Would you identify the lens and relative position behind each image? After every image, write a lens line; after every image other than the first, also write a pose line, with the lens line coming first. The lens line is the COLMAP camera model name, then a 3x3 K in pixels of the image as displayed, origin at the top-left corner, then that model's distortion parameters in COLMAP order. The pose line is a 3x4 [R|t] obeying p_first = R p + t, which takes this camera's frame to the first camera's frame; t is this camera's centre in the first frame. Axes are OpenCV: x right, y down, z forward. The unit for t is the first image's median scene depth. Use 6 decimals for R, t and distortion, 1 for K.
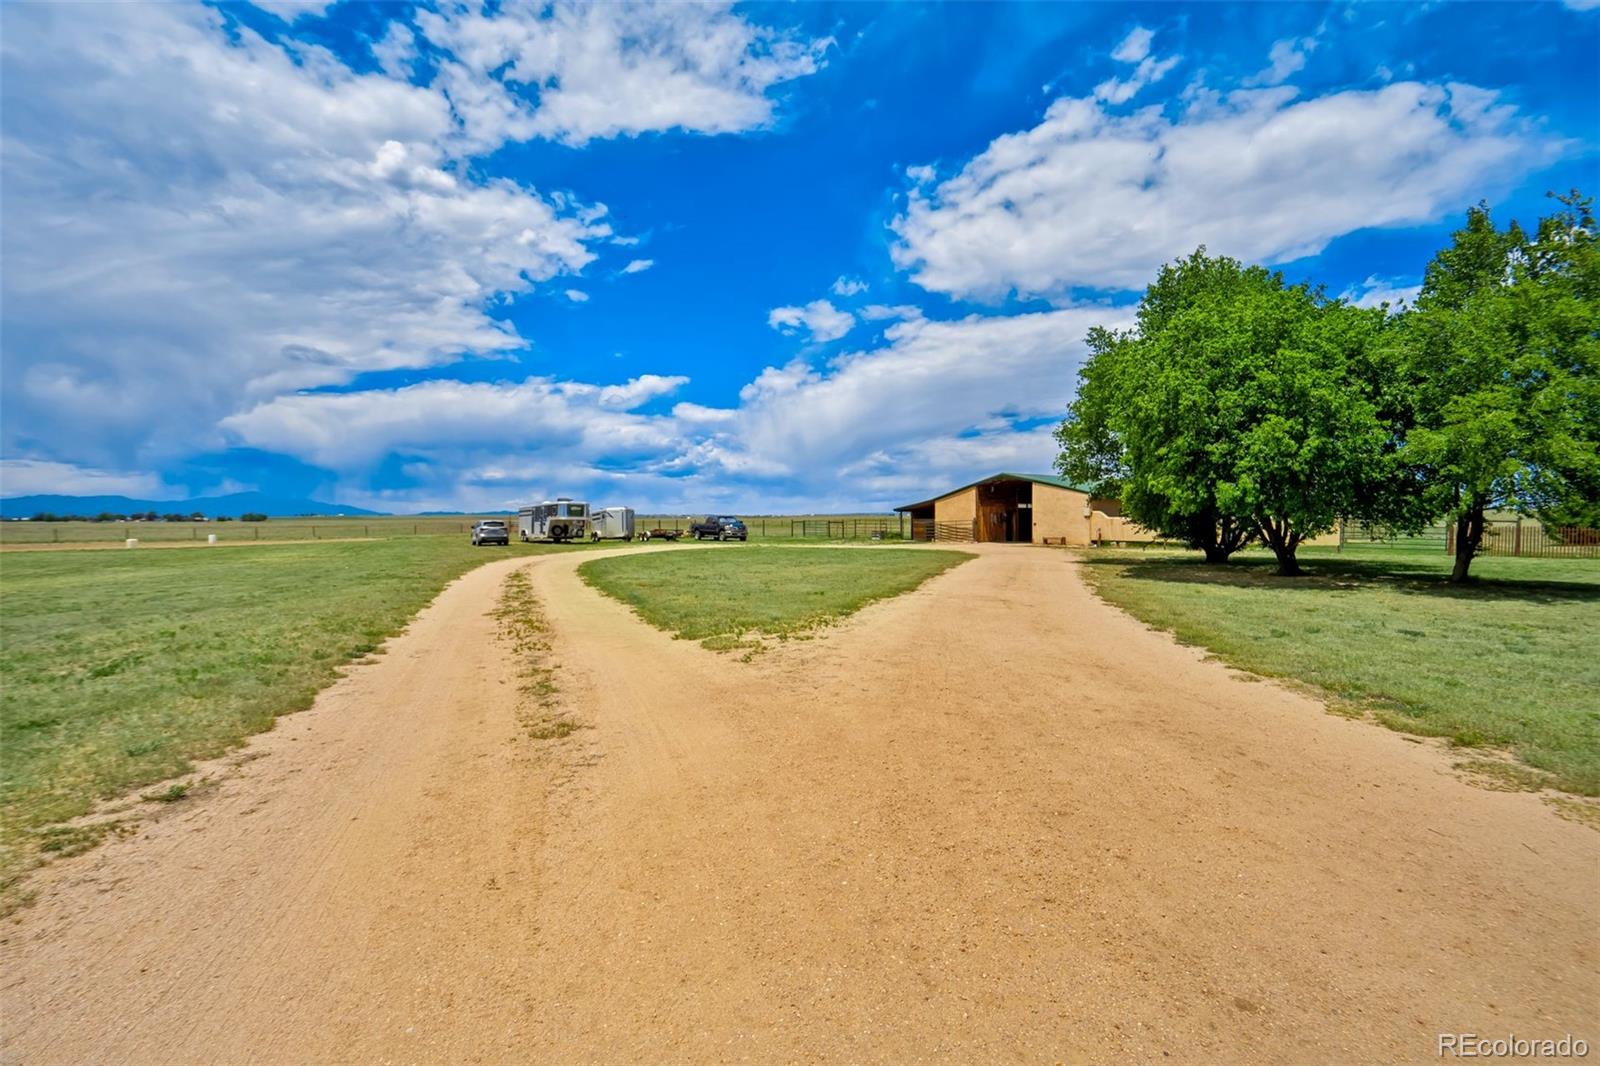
lens RADIAL K [[734.5, 0, 803.3], [0, 734.5, 528.4], [0, 0, 1]] dist [-0.004989, 0.000226]
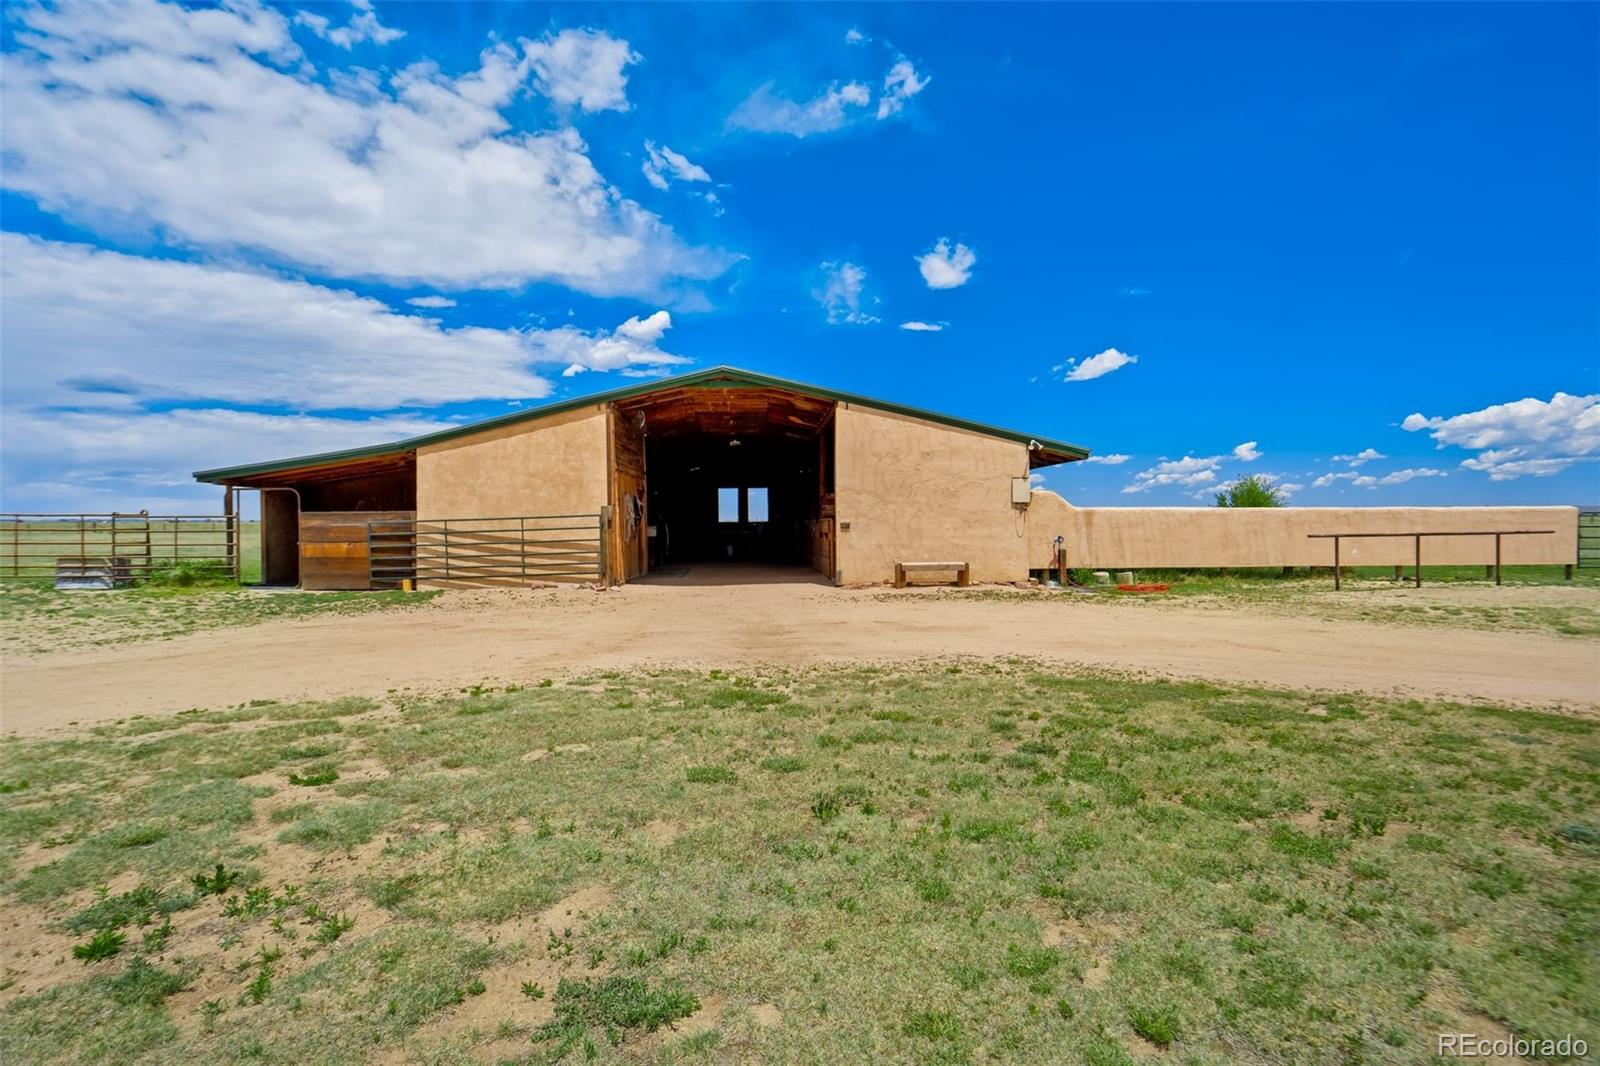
lens RADIAL K [[734.5, 0, 804.3], [0, 734.5, 531.2], [0, 0, 1]] dist [-0.004989, 0.000226]
pose [[0.523151, 0.001447, 0.852239, 0.016502], [0.012074, 0.999886, -0.009109, -0.000753], [-0.852155, 0.015055, 0.523073, 0.701279]]
